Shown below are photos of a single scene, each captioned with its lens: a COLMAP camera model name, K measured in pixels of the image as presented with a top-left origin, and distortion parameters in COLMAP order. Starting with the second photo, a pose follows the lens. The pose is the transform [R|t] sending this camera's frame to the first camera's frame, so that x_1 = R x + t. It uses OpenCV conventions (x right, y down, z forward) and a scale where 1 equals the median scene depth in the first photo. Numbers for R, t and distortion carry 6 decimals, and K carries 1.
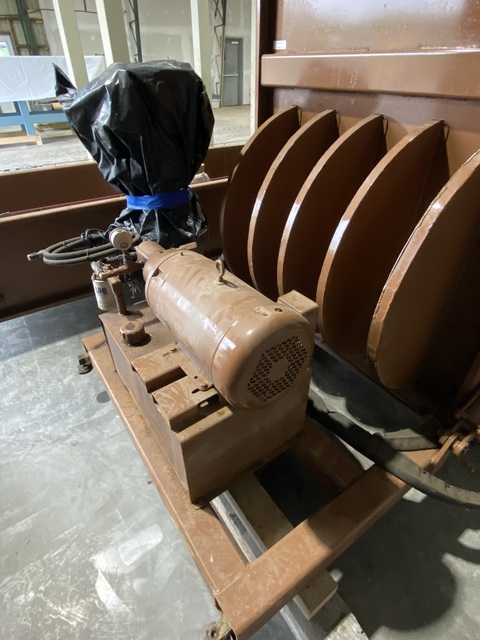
lens RADIAL K [[351.1, 0, 238.2], [0, 351.1, 316.6], [0, 0, 1]] dist [0.050421, -0.050332]
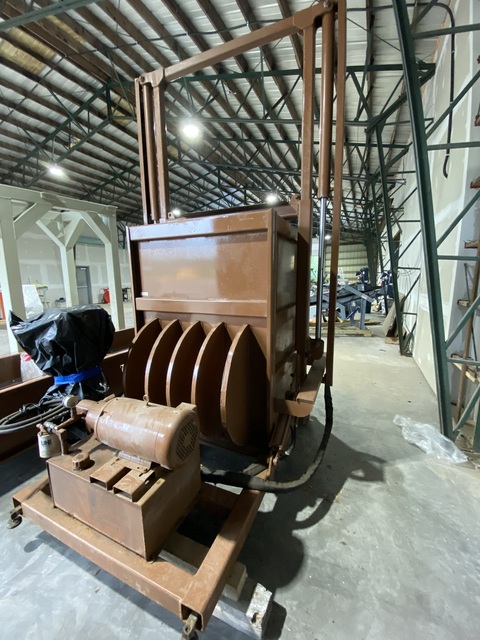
lens RADIAL K [[260.8, 0, 240.0], [0, 260.8, 320.0], [0, 0, 1]] dist [0.000440, -0.015957]
pose [[0.855315, -0.095364, 0.509256, -0.220535], [0.307241, 0.884799, -0.350334, 0.106332], [-0.417180, 0.456111, 0.786081, -0.430751]]
